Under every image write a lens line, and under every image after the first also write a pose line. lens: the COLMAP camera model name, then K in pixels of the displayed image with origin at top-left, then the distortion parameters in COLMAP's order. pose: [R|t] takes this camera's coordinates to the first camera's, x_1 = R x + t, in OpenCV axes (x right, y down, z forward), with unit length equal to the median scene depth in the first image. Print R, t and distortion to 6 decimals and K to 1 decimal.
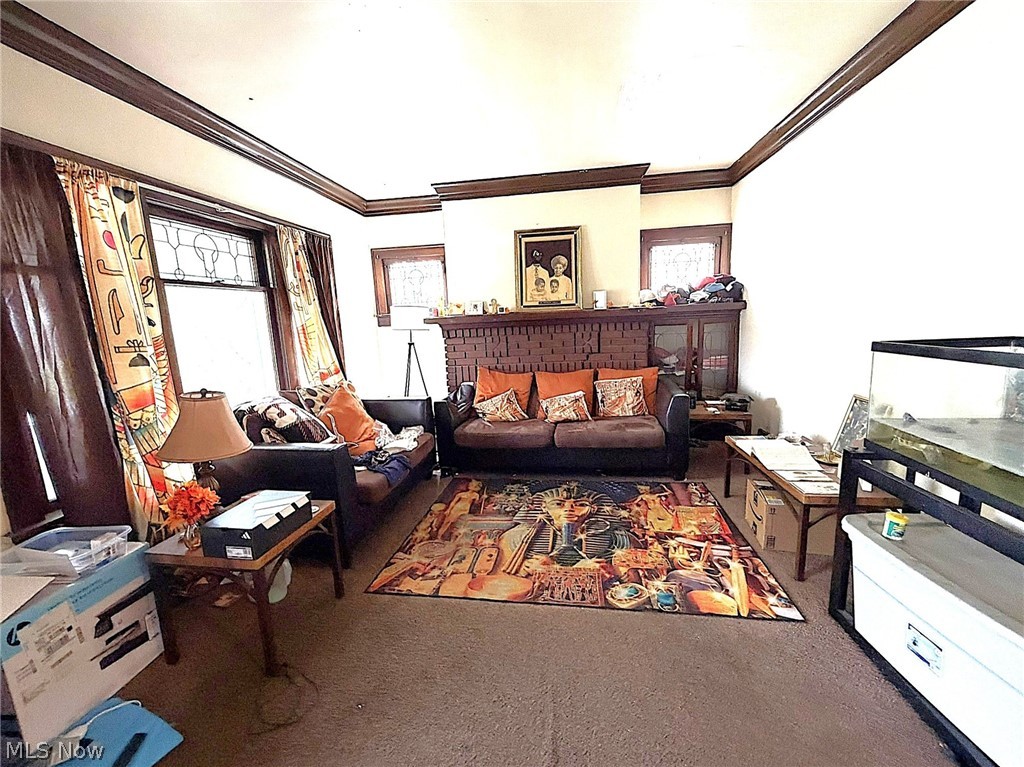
lens RADIAL K [[410.3, 0, 511.0], [0, 410.3, 387.0], [0, 0, 1]] dist [-0.005898, 0.001789]
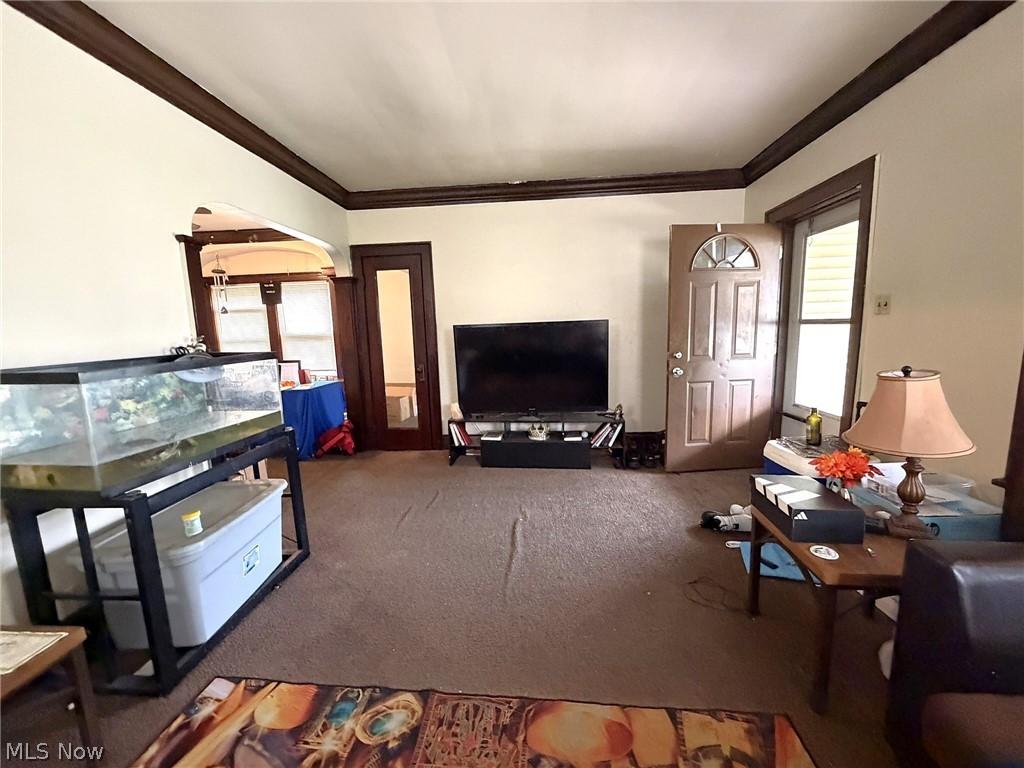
lens RADIAL K [[410.3, 0, 511.4], [0, 410.3, 385.9], [0, 0, 1]] dist [-0.005898, 0.001789]
pose [[-0.995199, 0.085026, -0.048464, 0.065002], [0.066154, 0.949367, 0.307126, -0.229711], [0.072124, 0.302445, -0.950434, 1.511074]]
